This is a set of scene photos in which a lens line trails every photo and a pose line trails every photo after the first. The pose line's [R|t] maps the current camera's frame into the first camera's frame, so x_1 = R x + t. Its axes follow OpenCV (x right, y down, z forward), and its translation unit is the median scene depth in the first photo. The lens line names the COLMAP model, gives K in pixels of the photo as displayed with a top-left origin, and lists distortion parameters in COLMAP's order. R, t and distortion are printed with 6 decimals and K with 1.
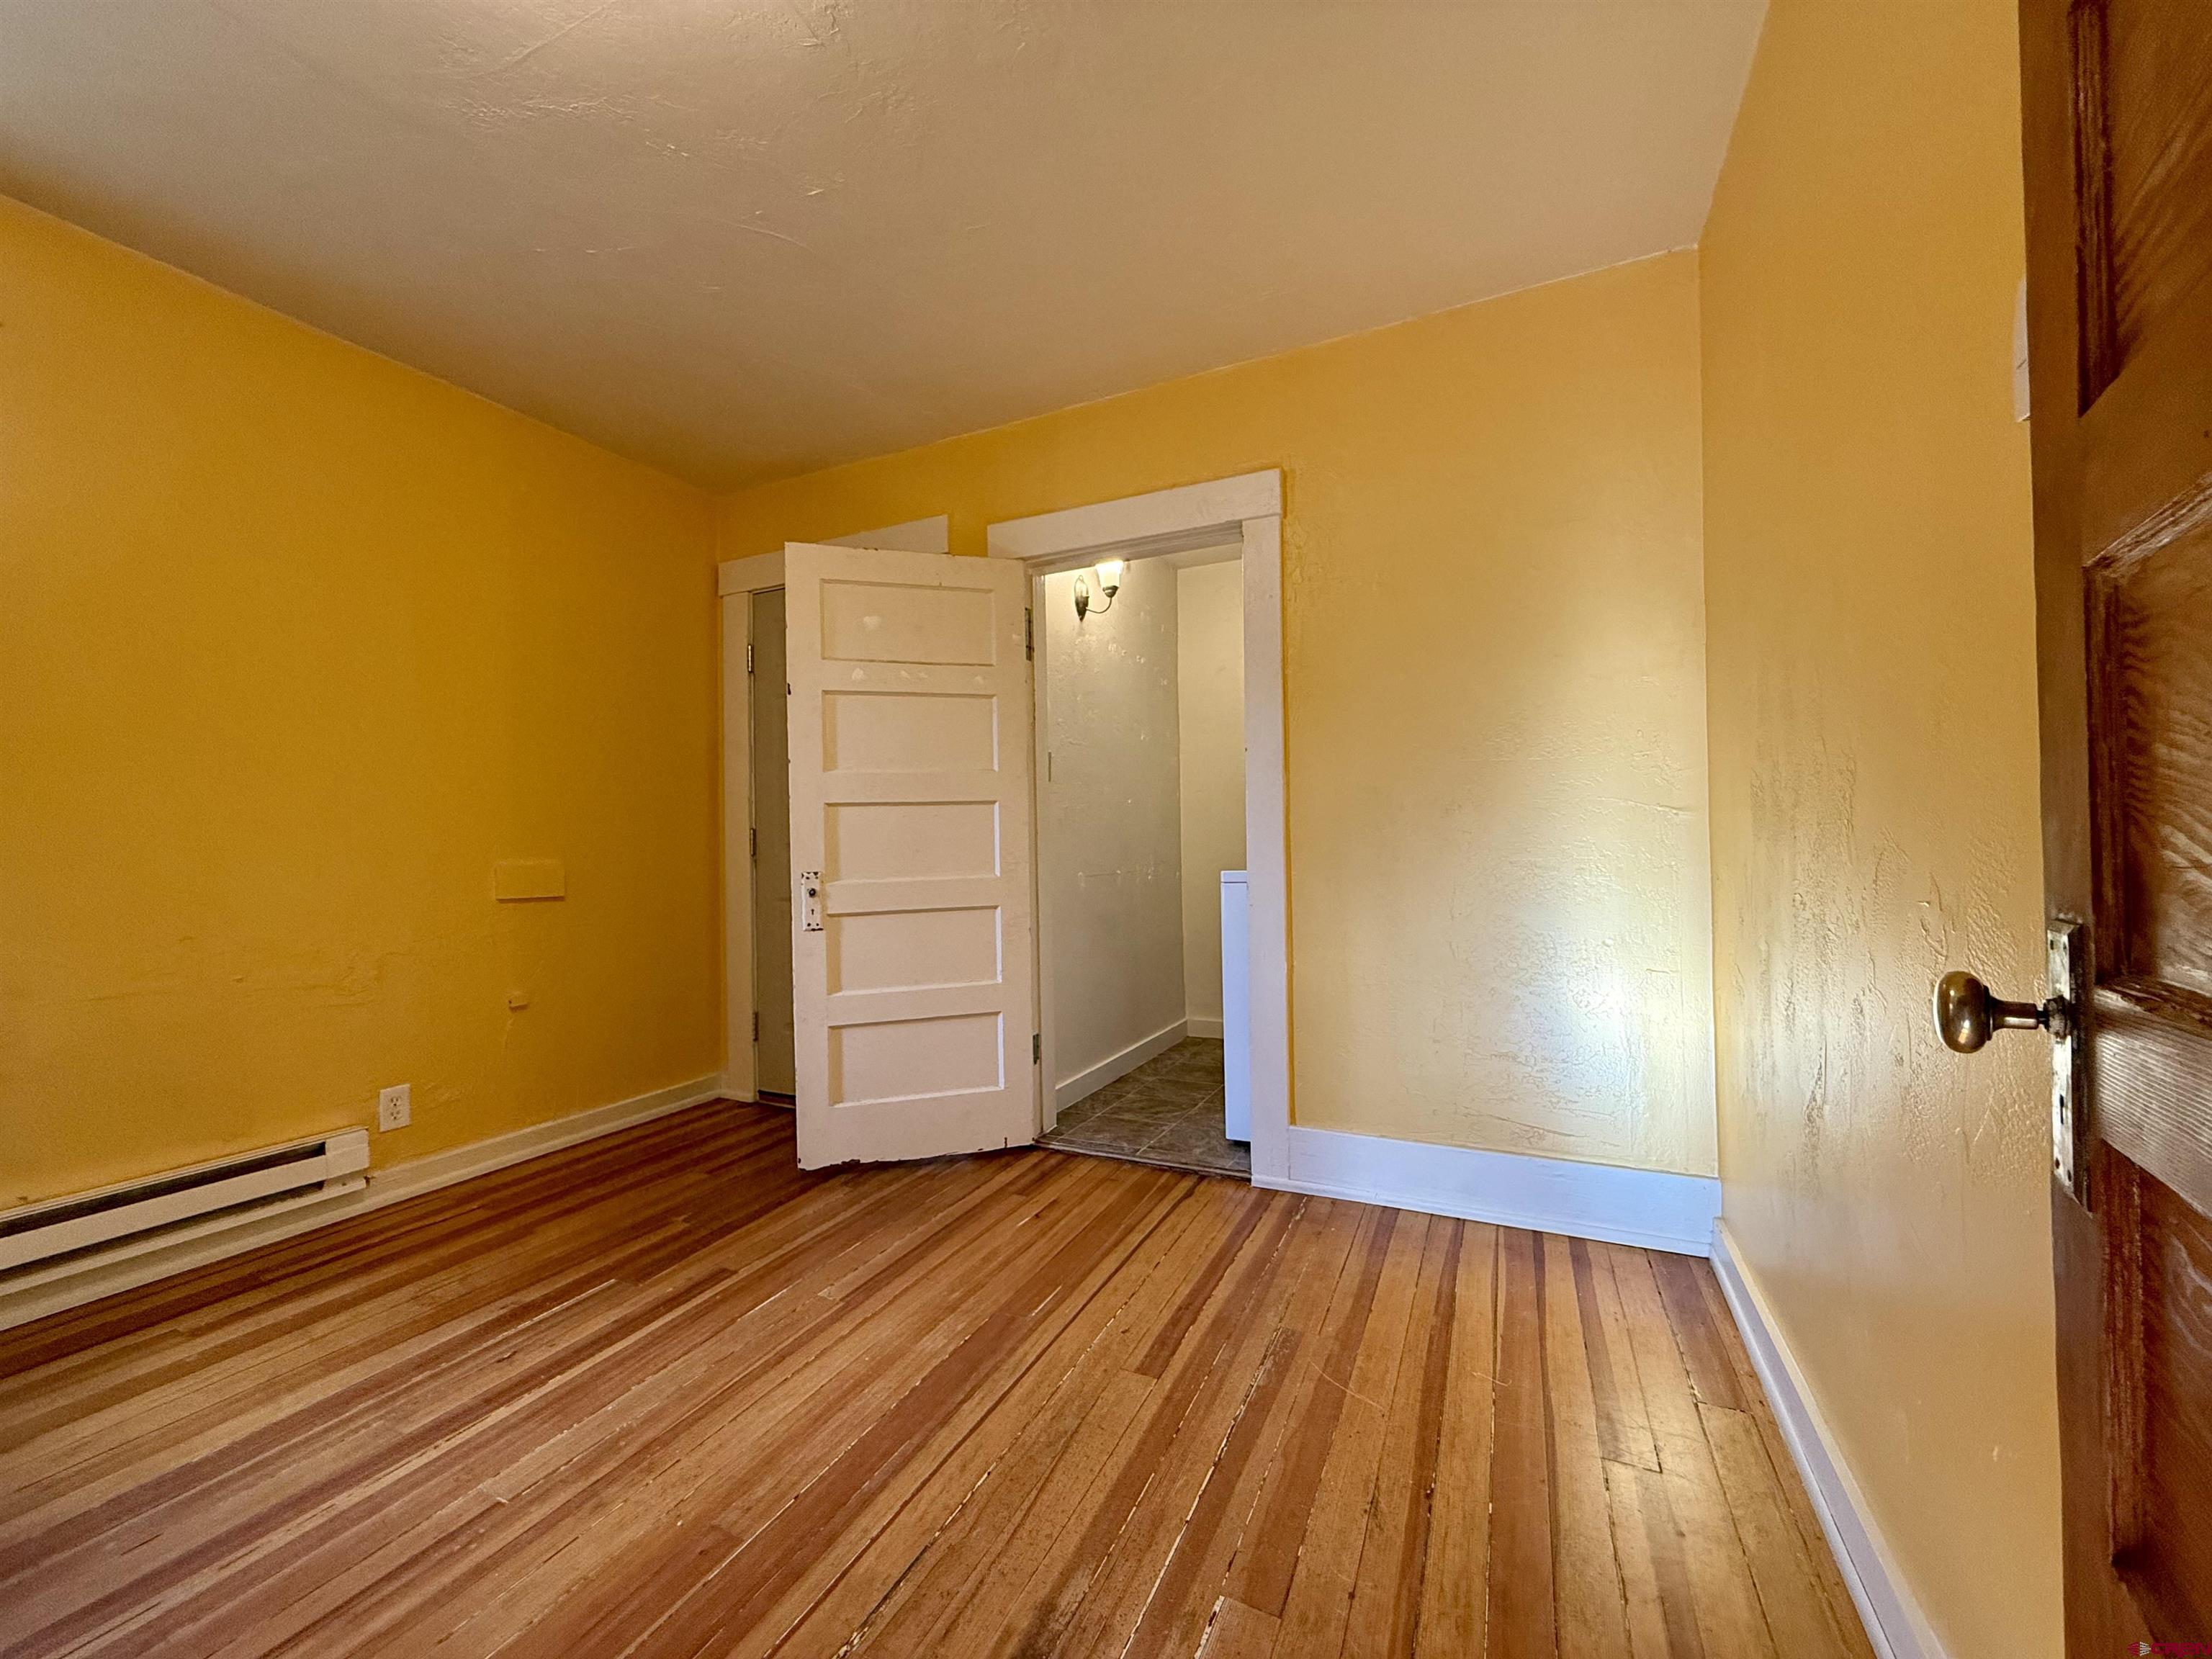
lens RADIAL K [[878.3, 0, 1093.2], [0, 878.3, 834.5], [0, 0, 1]] dist [0.014458, -0.000171]
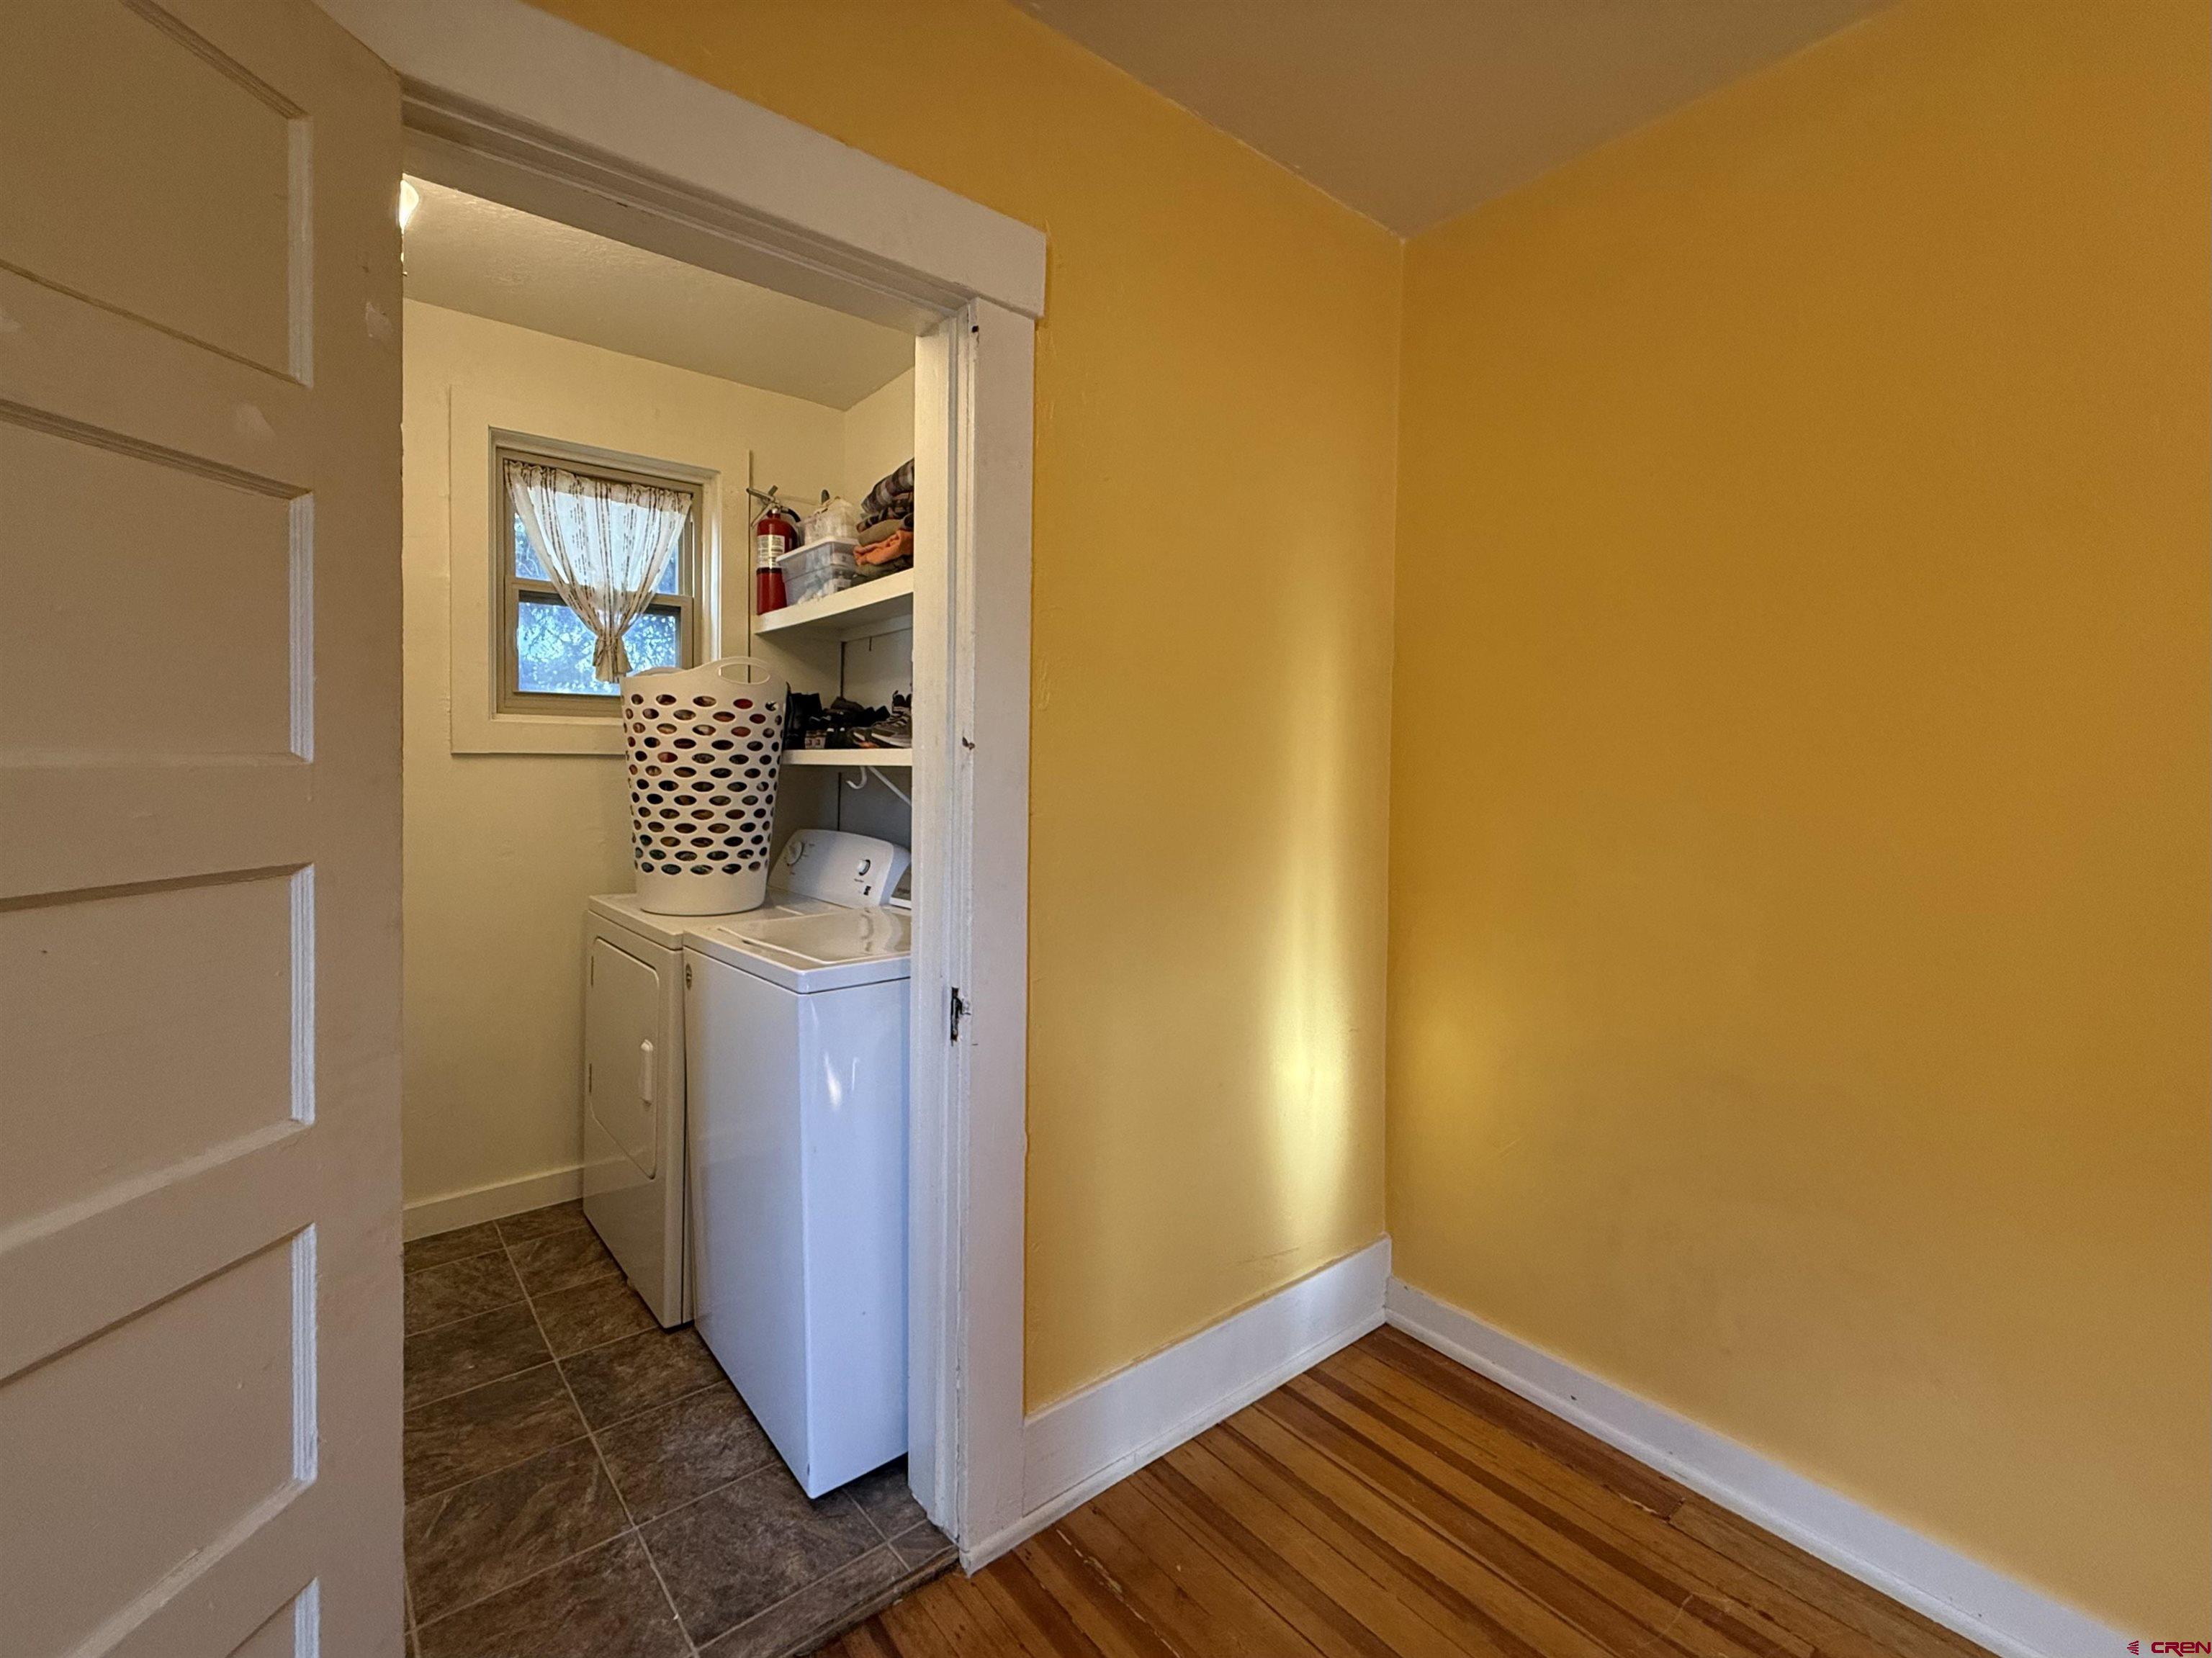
lens RADIAL K [[972.8, 0, 1064.8], [0, 972.8, 794.9], [0, 0, 1]] dist [0.004814, 0.000386]
pose [[0.435474, -0.004633, 0.900190, -0.472739], [-0.022471, 0.999619, 0.016015, -0.116067], [-0.899921, -0.027202, 0.435204, 1.047692]]
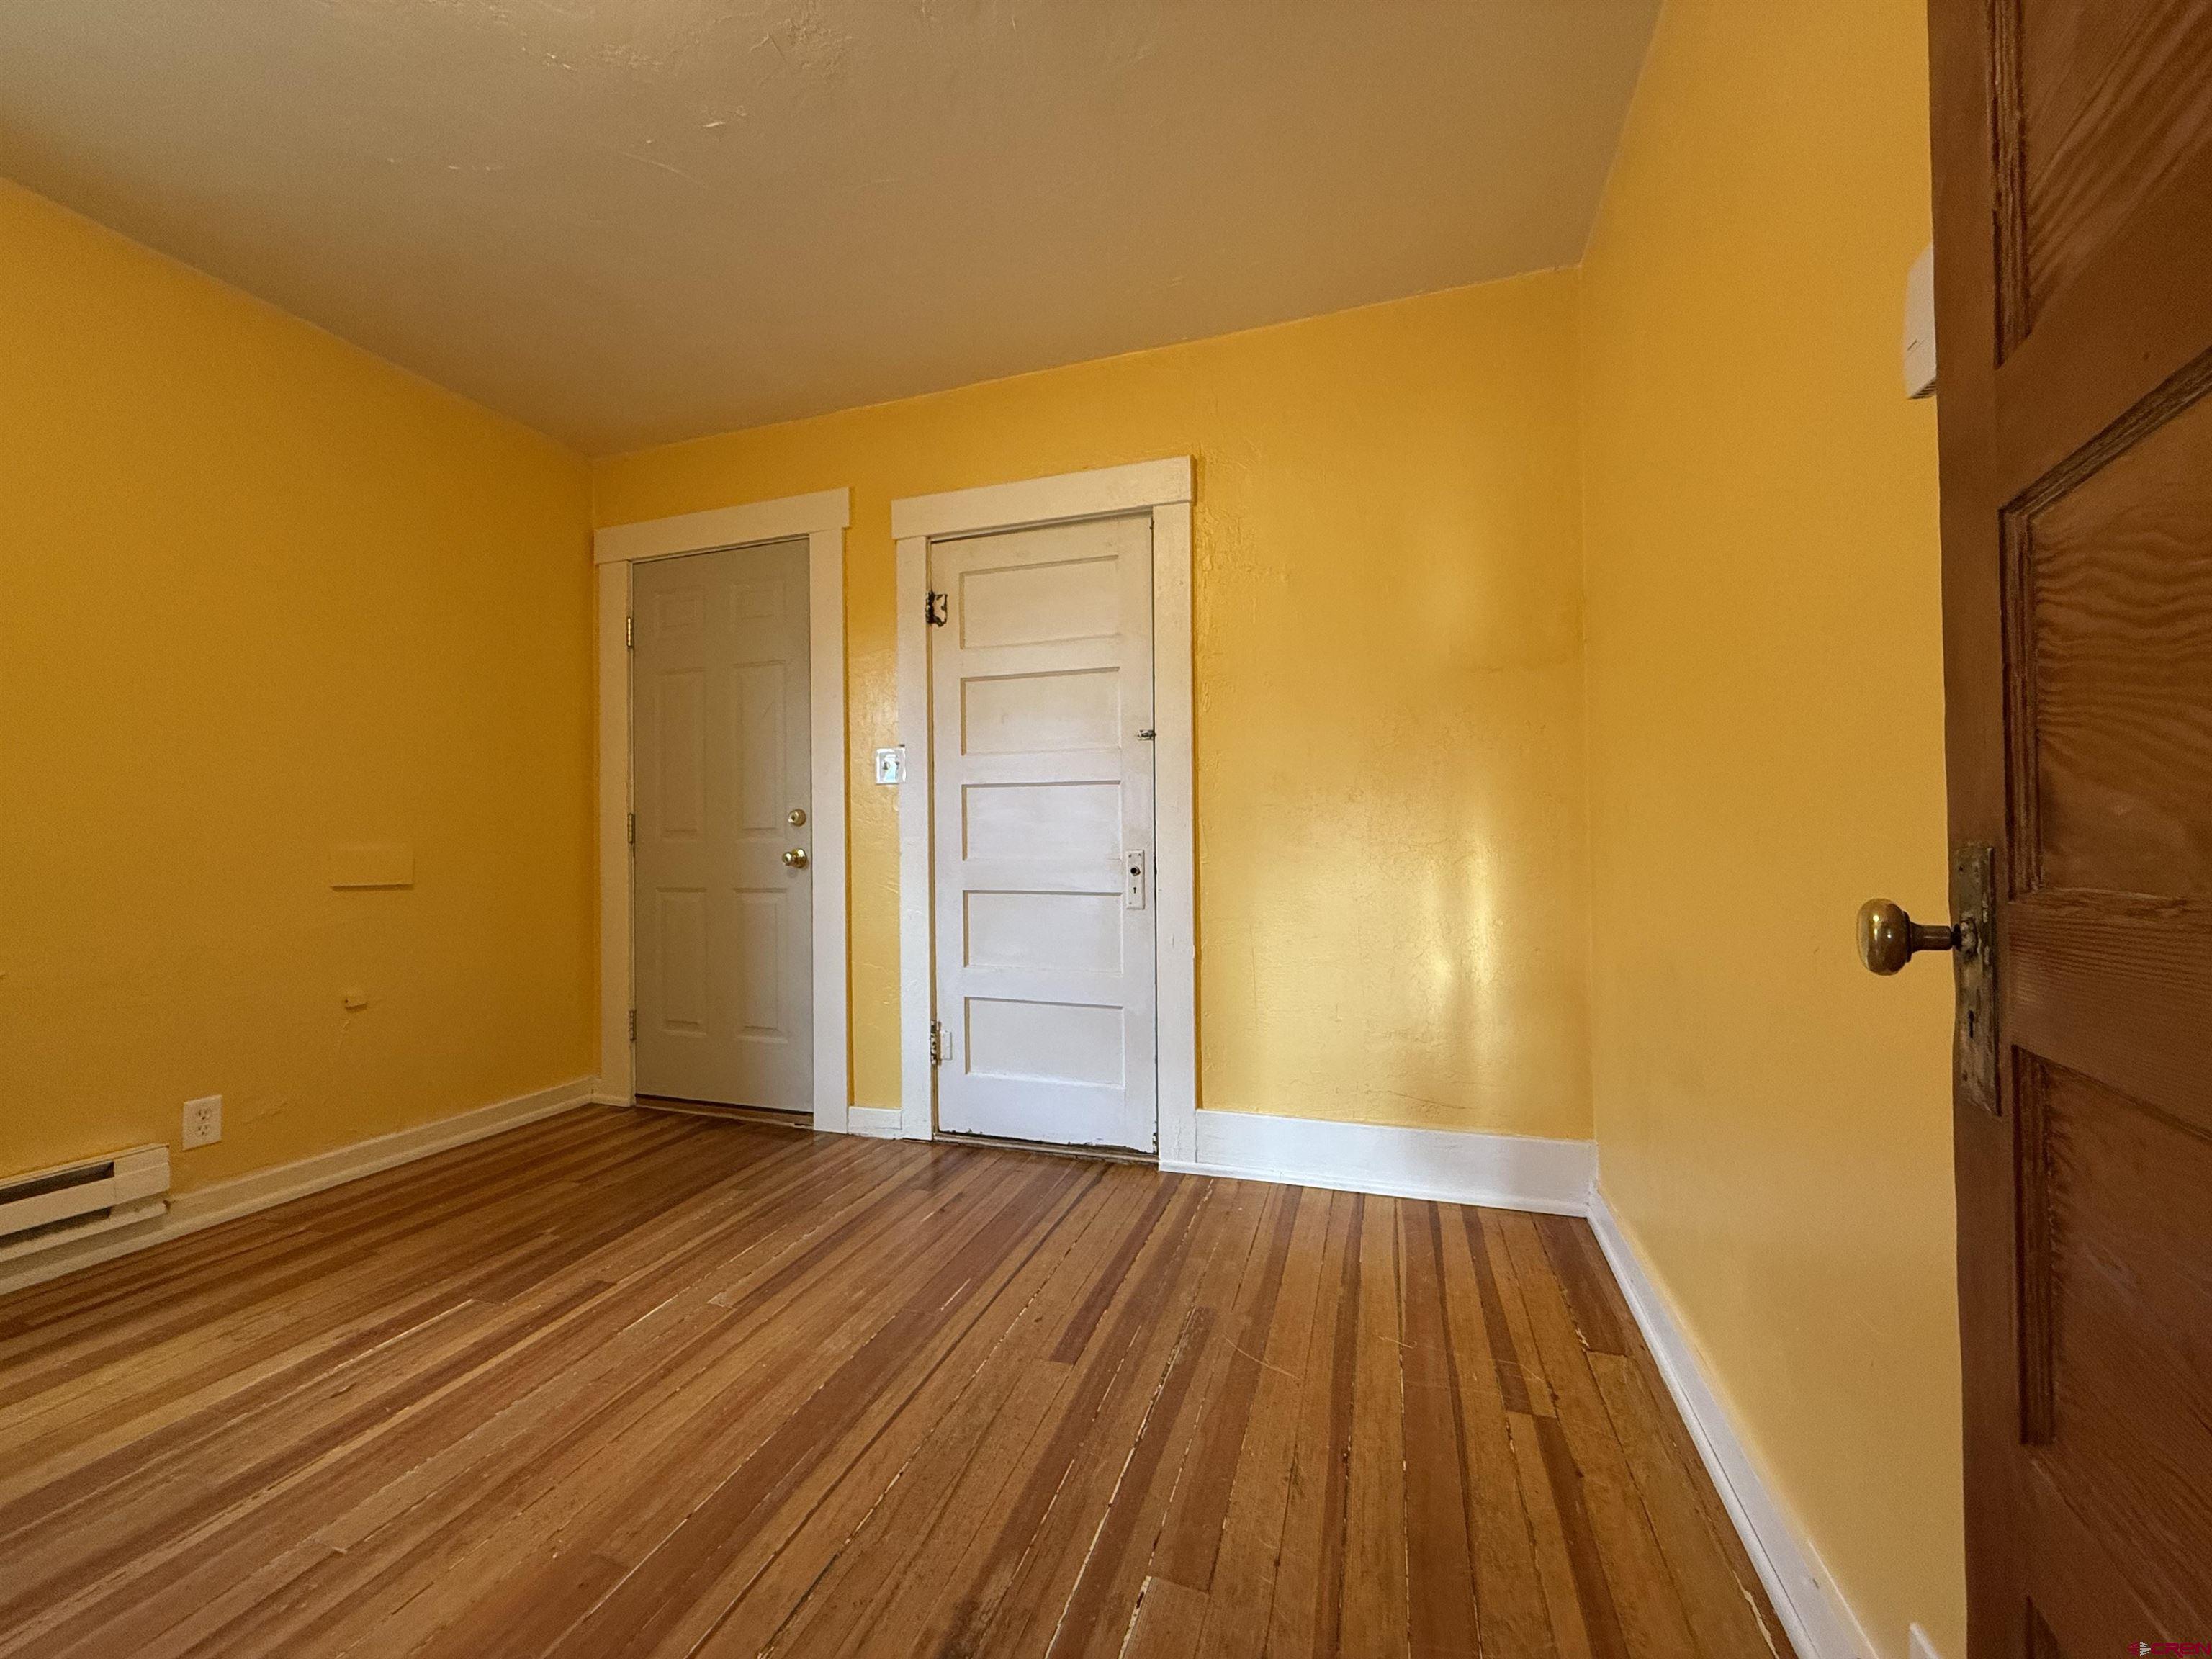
lens RADIAL K [[878.3, 0, 1088.5], [0, 878.3, 832.2], [0, 0, 1]] dist [0.014458, -0.000171]
pose [[0.992998, 0.006026, 0.117978, -0.029479], [-0.005476, 0.999973, -0.004986, 0.030337], [-0.118004, 0.004305, 0.993004, 0.023233]]
